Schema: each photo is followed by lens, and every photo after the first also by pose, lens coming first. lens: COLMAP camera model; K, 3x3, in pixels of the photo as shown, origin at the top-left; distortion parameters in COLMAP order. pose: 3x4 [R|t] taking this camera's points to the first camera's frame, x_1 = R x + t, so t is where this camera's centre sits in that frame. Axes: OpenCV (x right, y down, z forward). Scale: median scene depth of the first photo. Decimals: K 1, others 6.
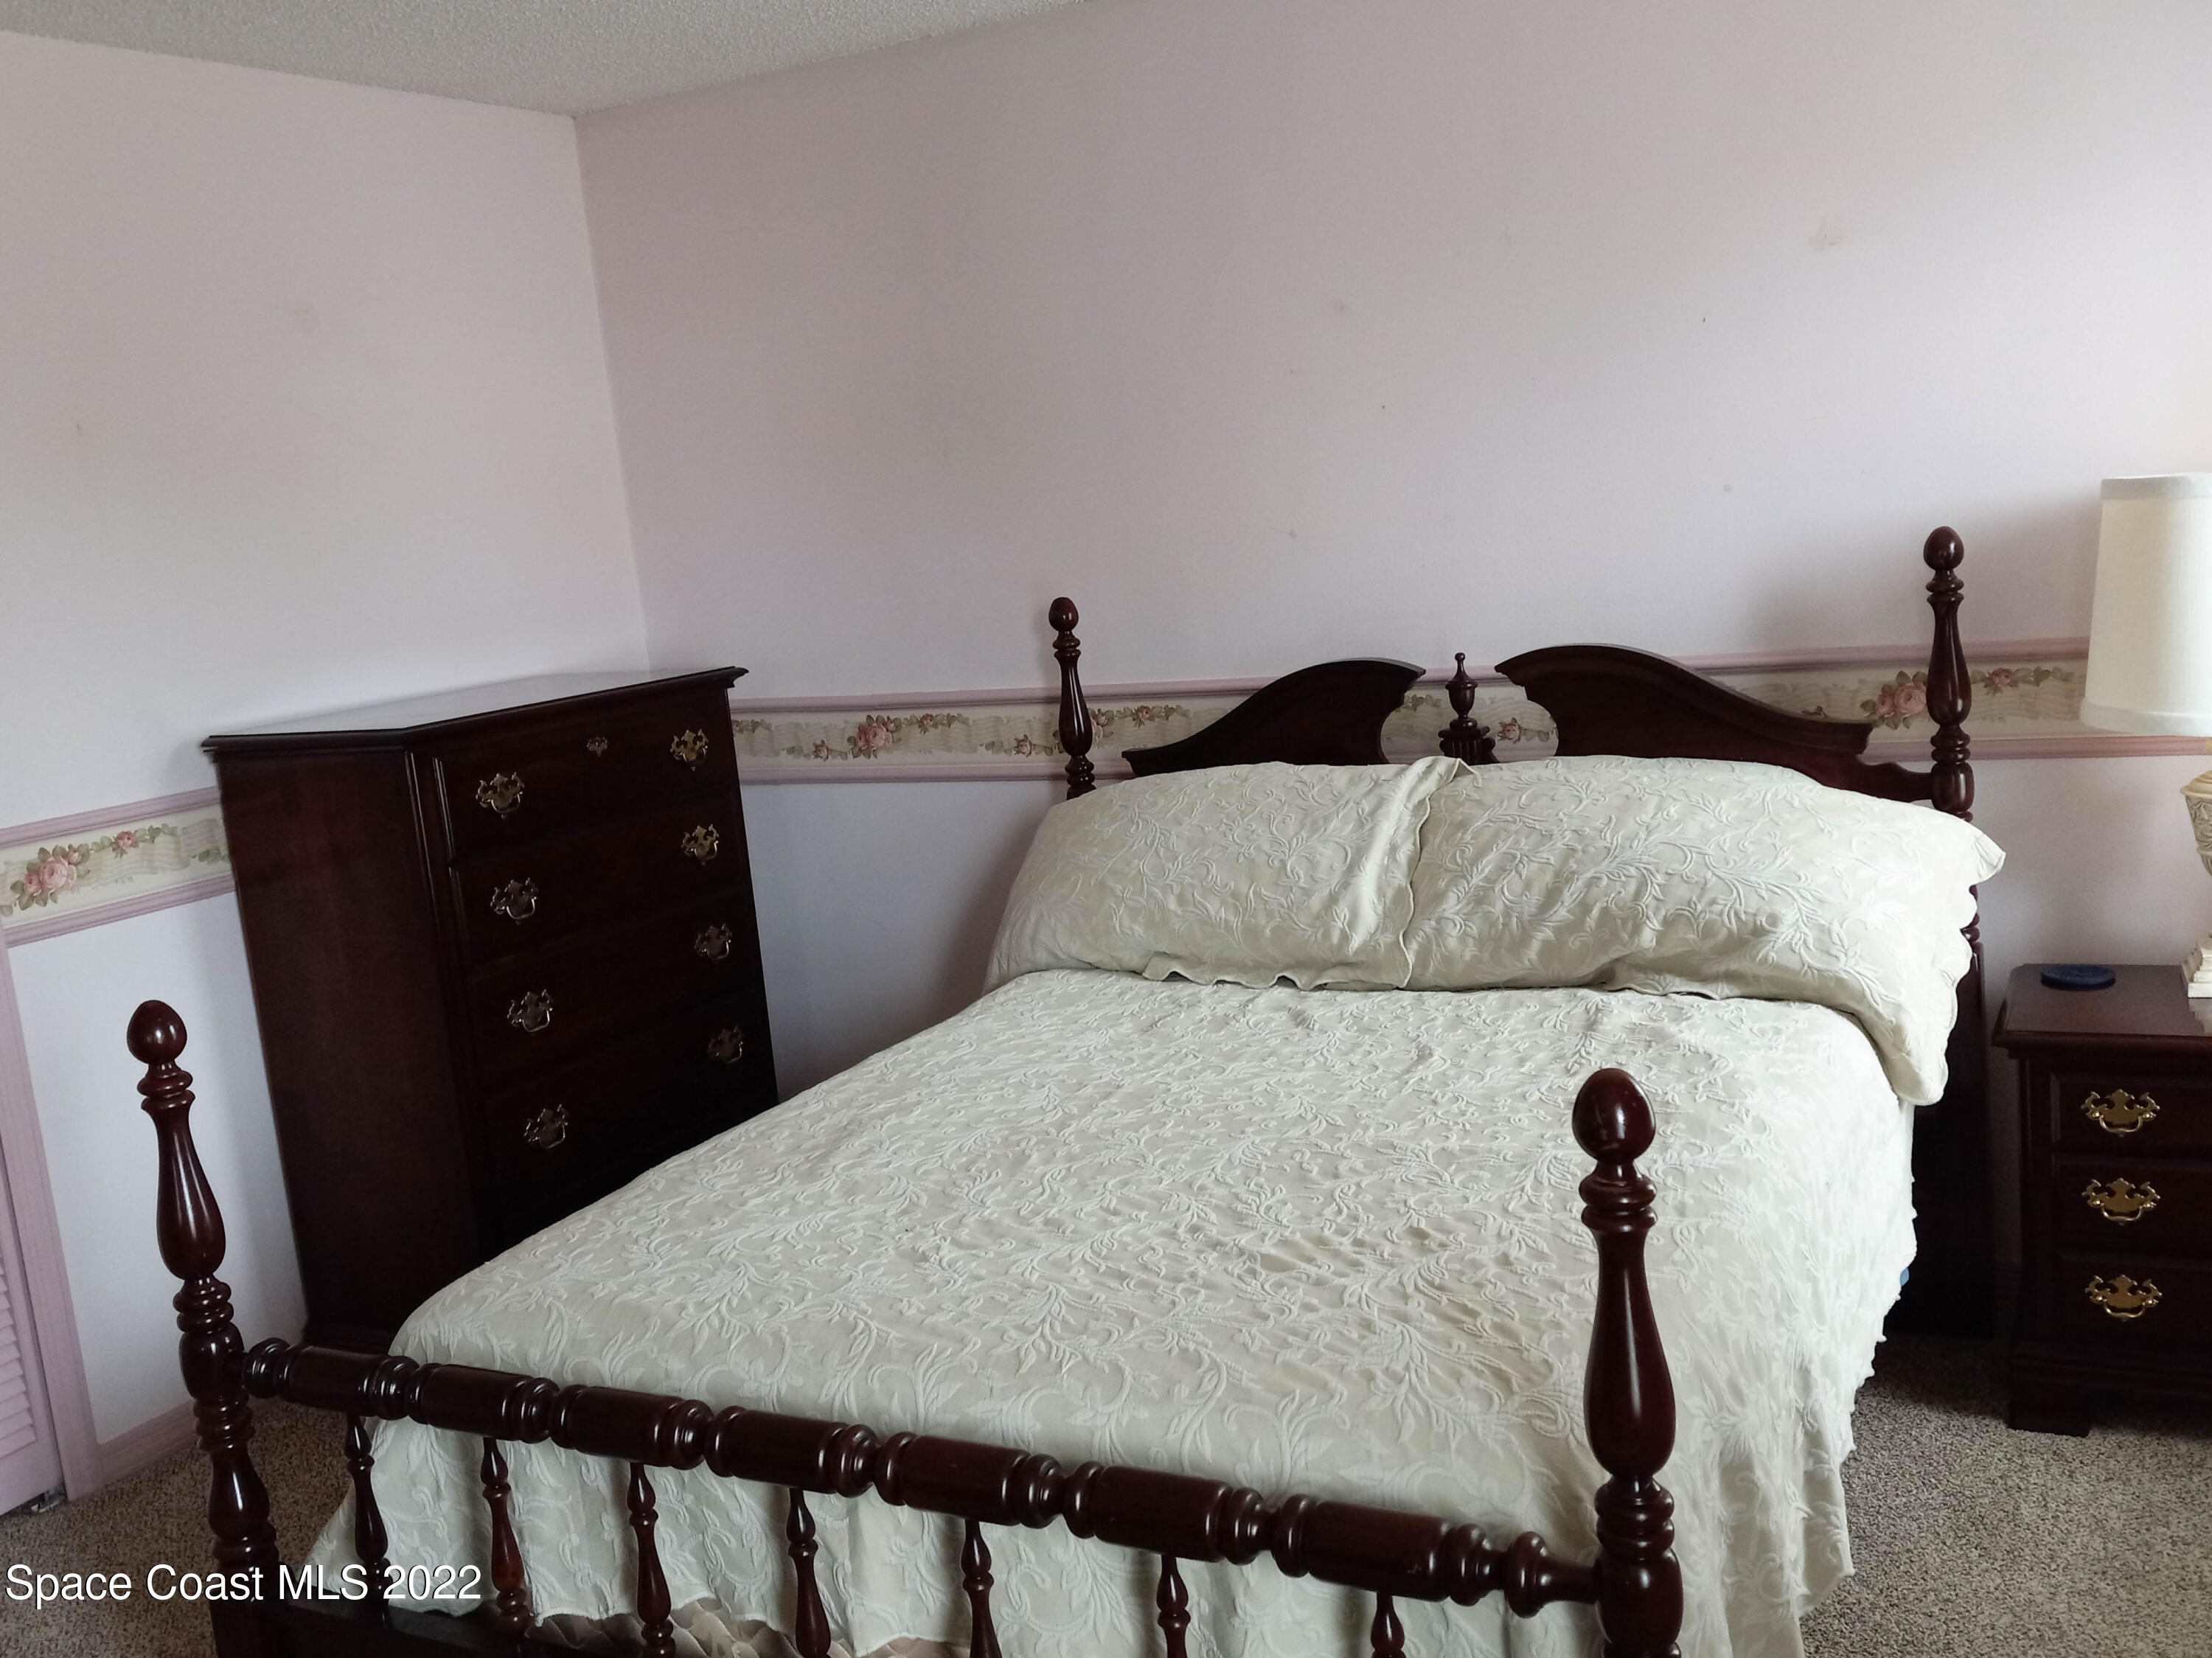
lens RADIAL K [[1802.5, 0, 1106.0], [0, 1802.5, 829.0], [0, 0, 1]] dist [0.269765, -0.778742]
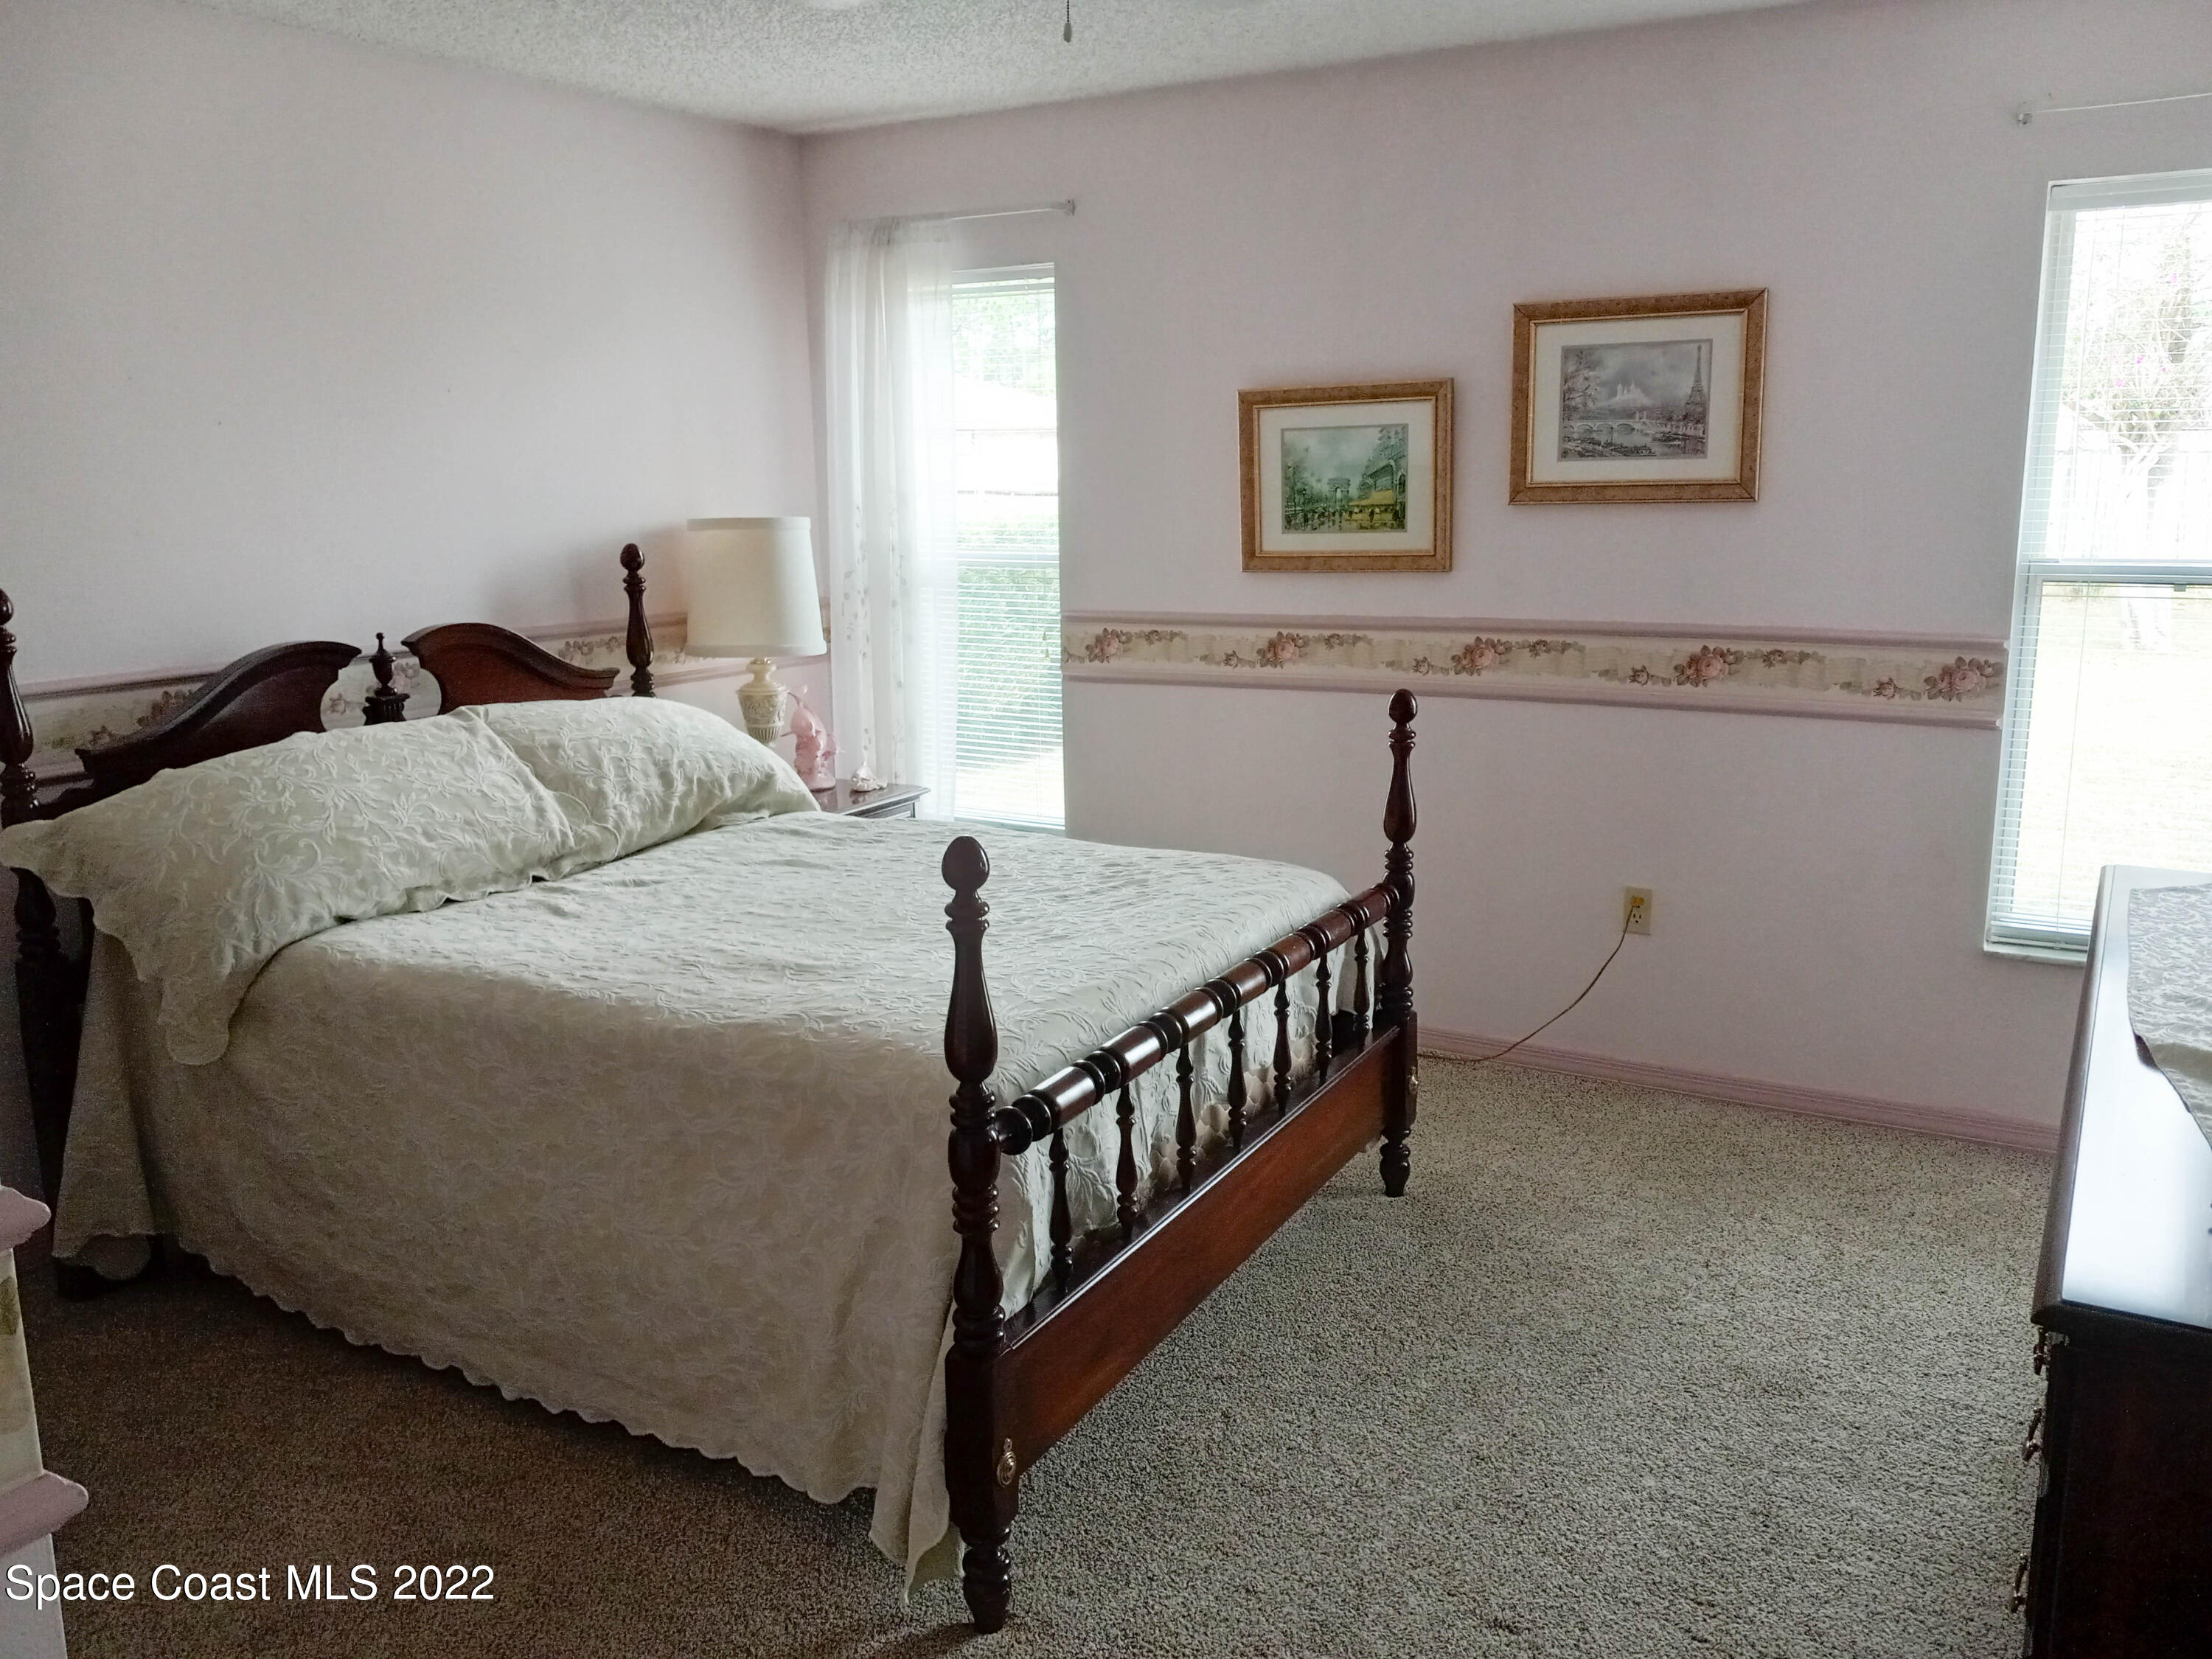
lens RADIAL K [[1802.6, 0, 1106.0], [0, 1802.6, 829.5], [0, 0, 1]] dist [0.269765, -0.778742]
pose [[0.086870, -0.114617, 0.989604, -1.075499], [0.178415, 0.979089, 0.097737, -0.002728], [-0.980113, 0.168070, 0.105503, 0.454359]]
